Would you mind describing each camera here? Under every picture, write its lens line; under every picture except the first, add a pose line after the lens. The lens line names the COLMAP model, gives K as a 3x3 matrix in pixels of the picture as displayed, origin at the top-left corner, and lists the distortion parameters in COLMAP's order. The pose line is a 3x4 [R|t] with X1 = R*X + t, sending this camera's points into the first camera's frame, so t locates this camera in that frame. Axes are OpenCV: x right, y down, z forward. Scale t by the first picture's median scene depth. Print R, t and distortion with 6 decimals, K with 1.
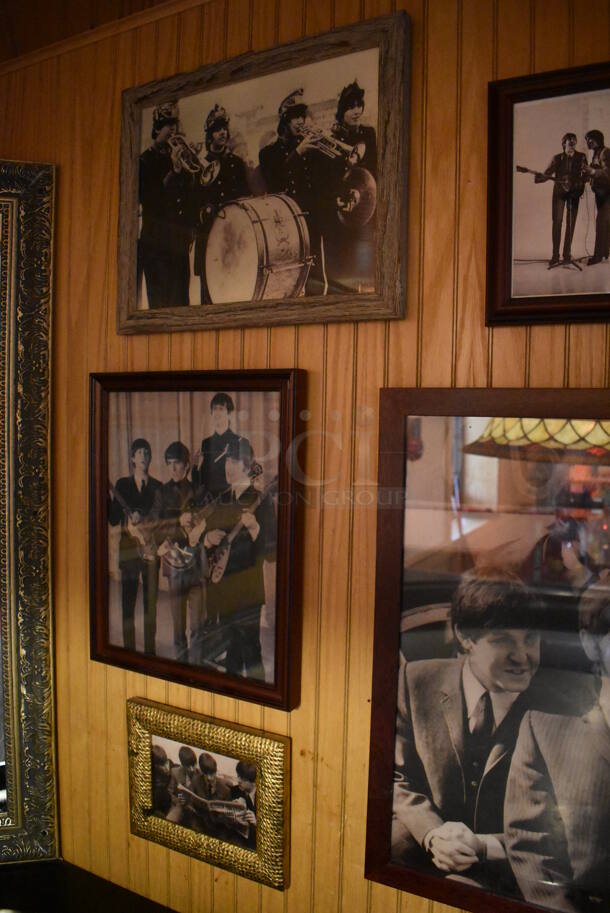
lens RADIAL K [[704.2, 0, 305.8], [0, 704.2, 464.1], [0, 0, 1]] dist [-0.100548, 0.018454]
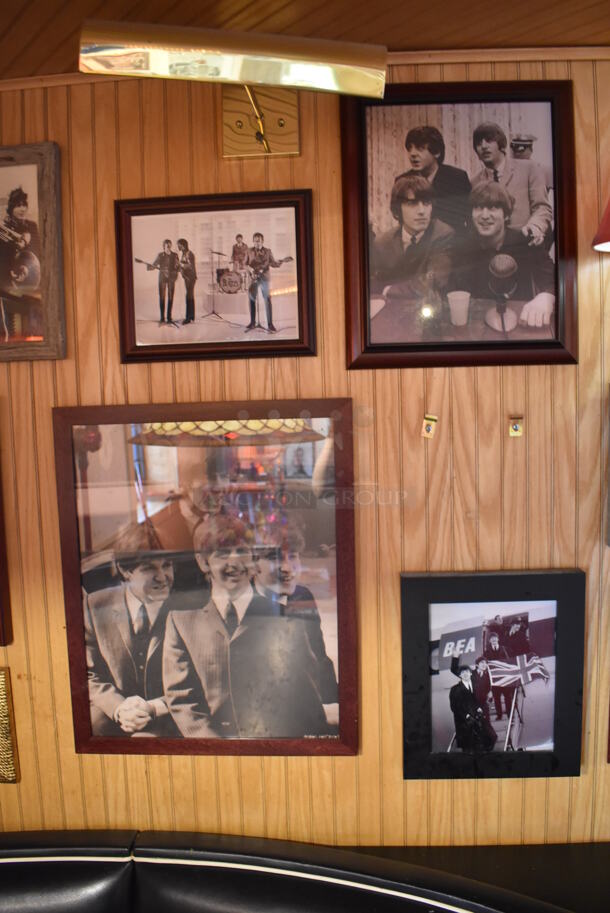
lens RADIAL K [[704.2, 0, 302.4], [0, 704.2, 465.0], [0, 0, 1]] dist [-0.100548, 0.018454]
pose [[0.904280, -0.081614, 0.419067, -0.036876], [0.072962, 0.996661, 0.036661, -0.005669], [-0.420660, -0.002576, 0.907215, -0.513704]]
